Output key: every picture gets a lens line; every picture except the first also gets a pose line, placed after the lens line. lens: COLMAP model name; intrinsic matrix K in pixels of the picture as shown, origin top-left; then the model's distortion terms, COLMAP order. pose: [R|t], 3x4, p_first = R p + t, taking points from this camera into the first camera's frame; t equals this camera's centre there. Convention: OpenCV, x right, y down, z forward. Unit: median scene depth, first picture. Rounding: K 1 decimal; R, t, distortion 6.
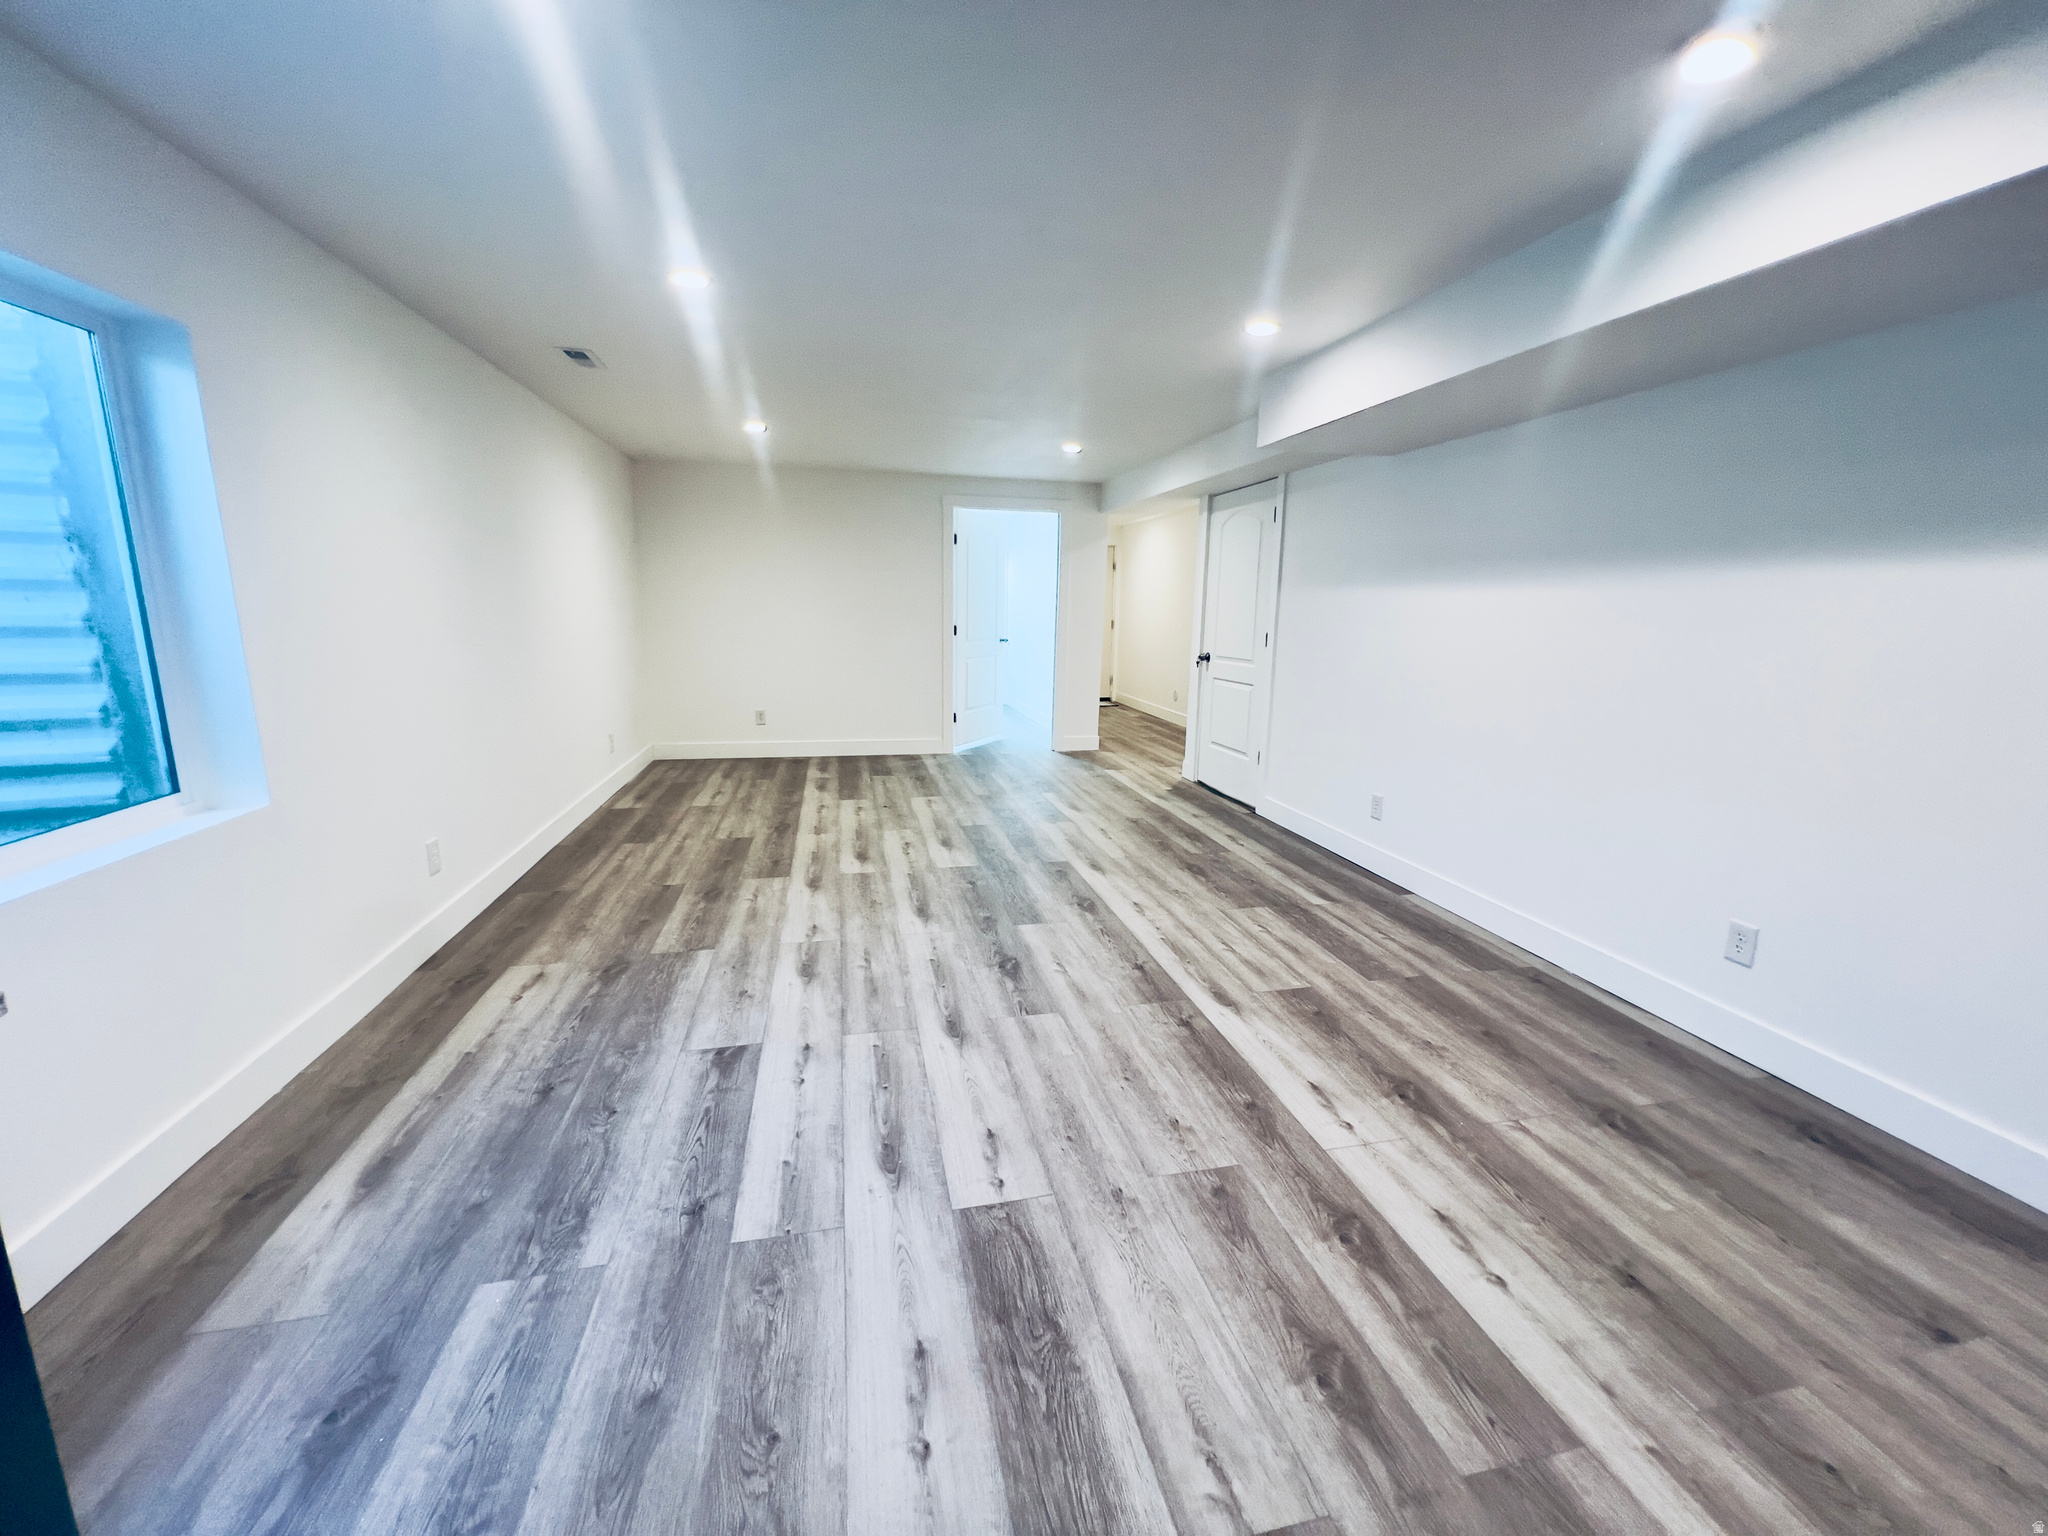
lens RADIAL K [[817.3, 0, 1027.8], [0, 817.3, 770.6], [0, 0, 1]] dist [-0.001546, 0.000206]
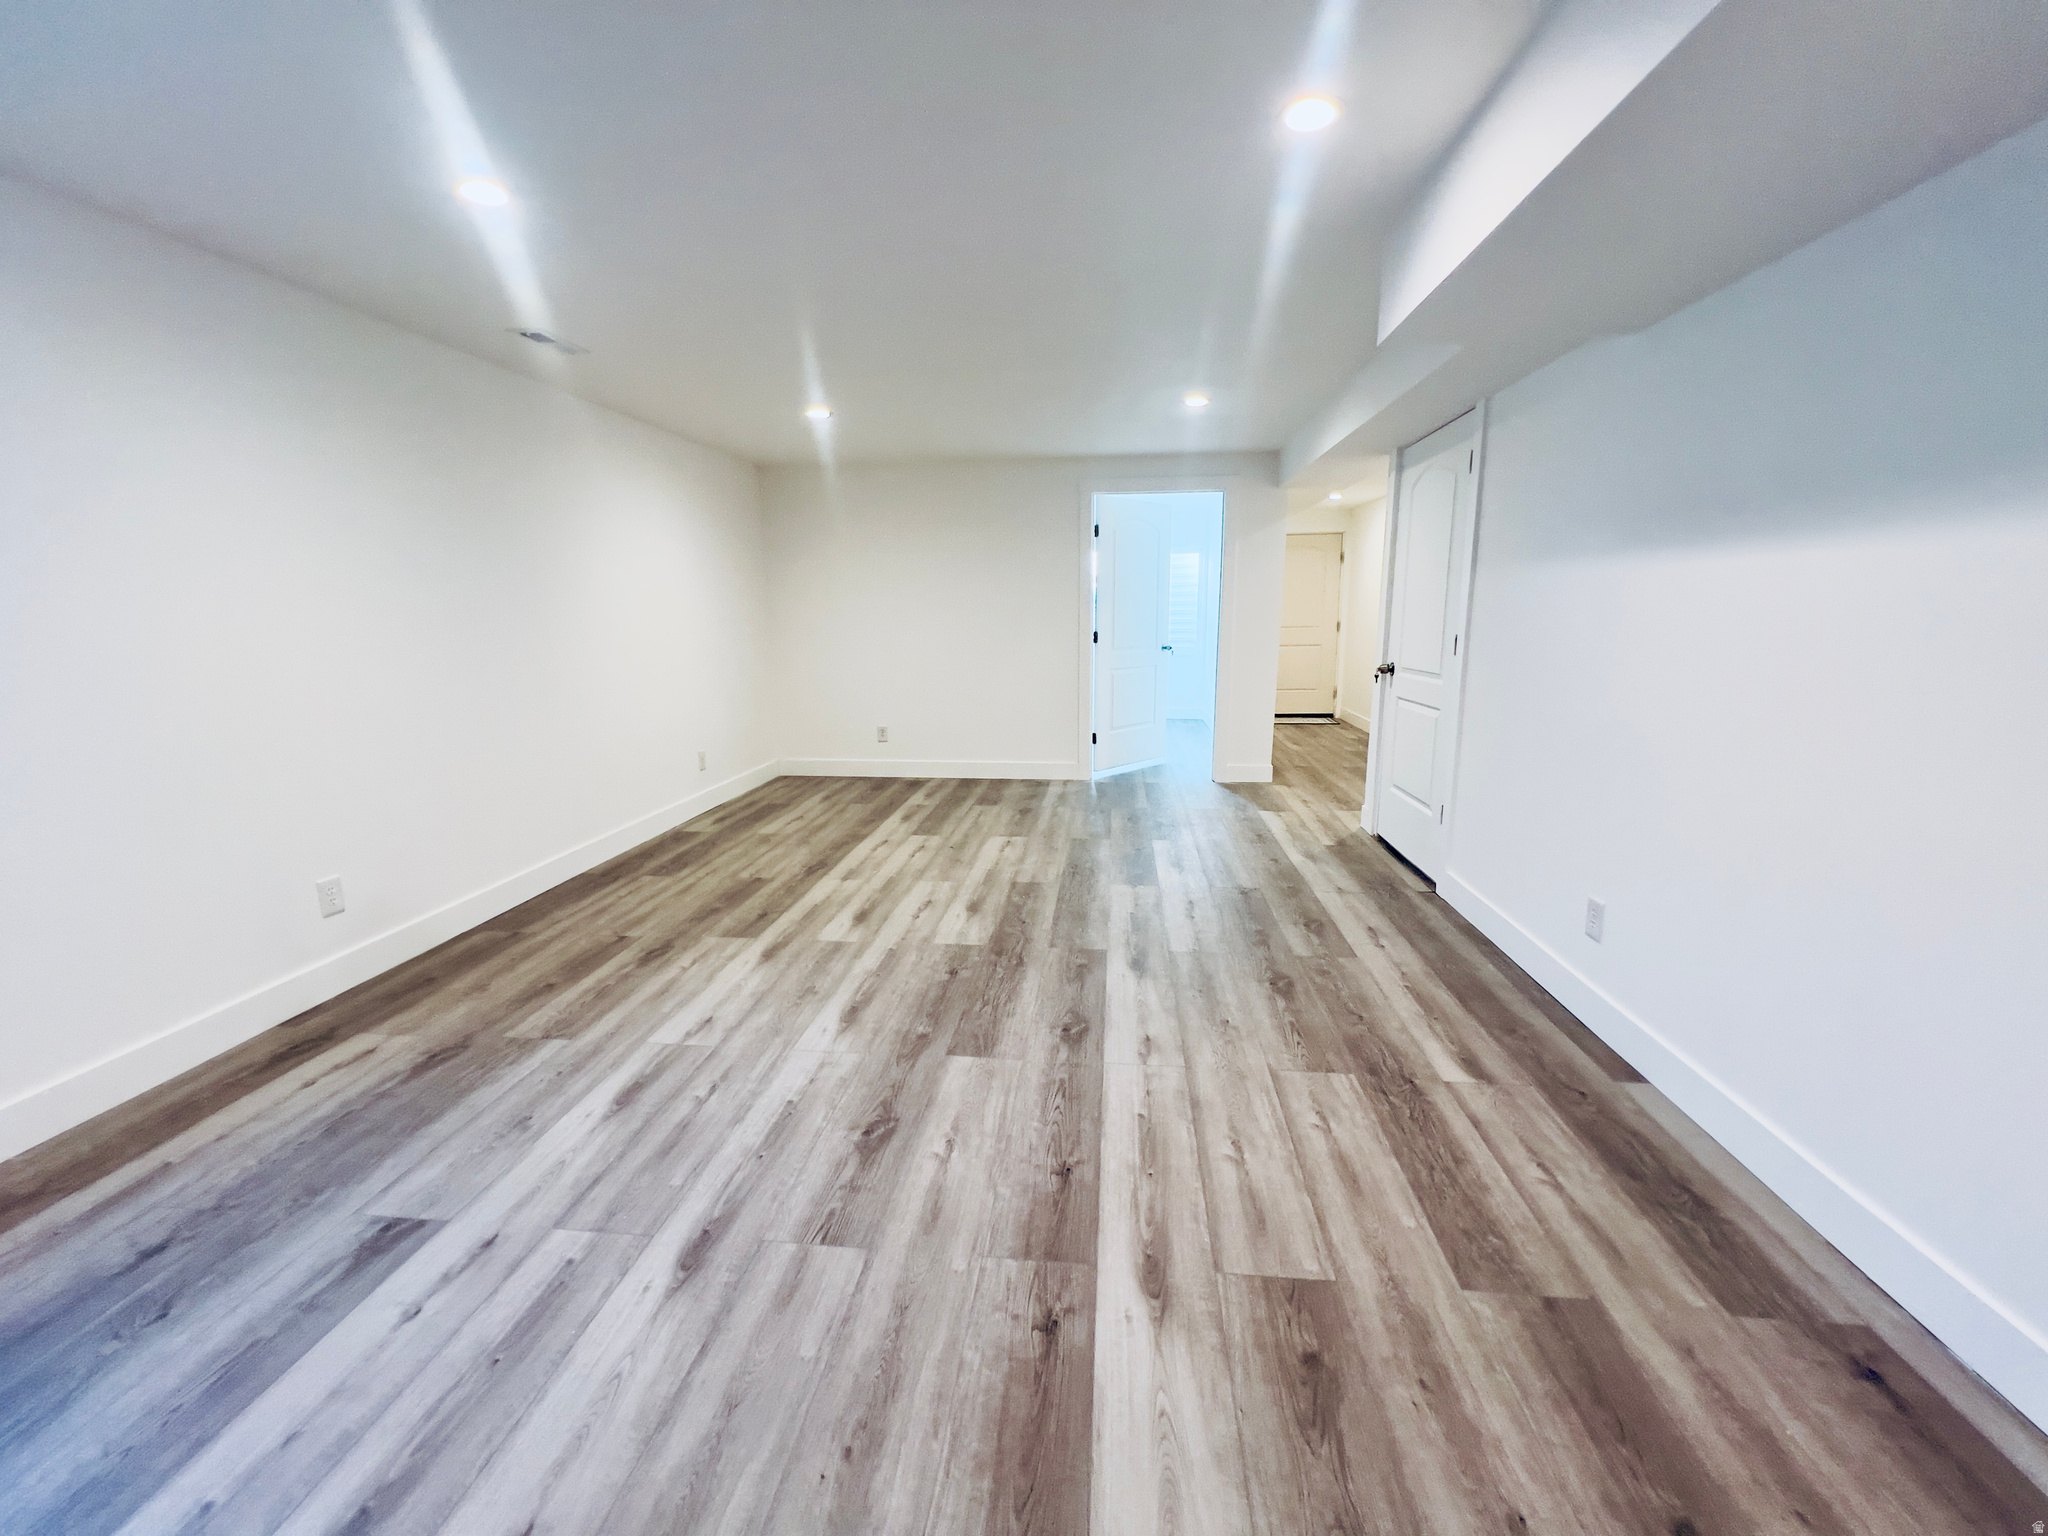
lens RADIAL K [[817.3, 0, 1027.8], [0, 817.3, 770.6], [0, 0, 1]] dist [-0.001546, 0.000206]
pose [[0.944008, 0.037547, -0.327779, 0.249276], [-0.039944, 0.999202, -0.000580, -0.054325], [0.327496, 0.013640, 0.944754, 0.320488]]
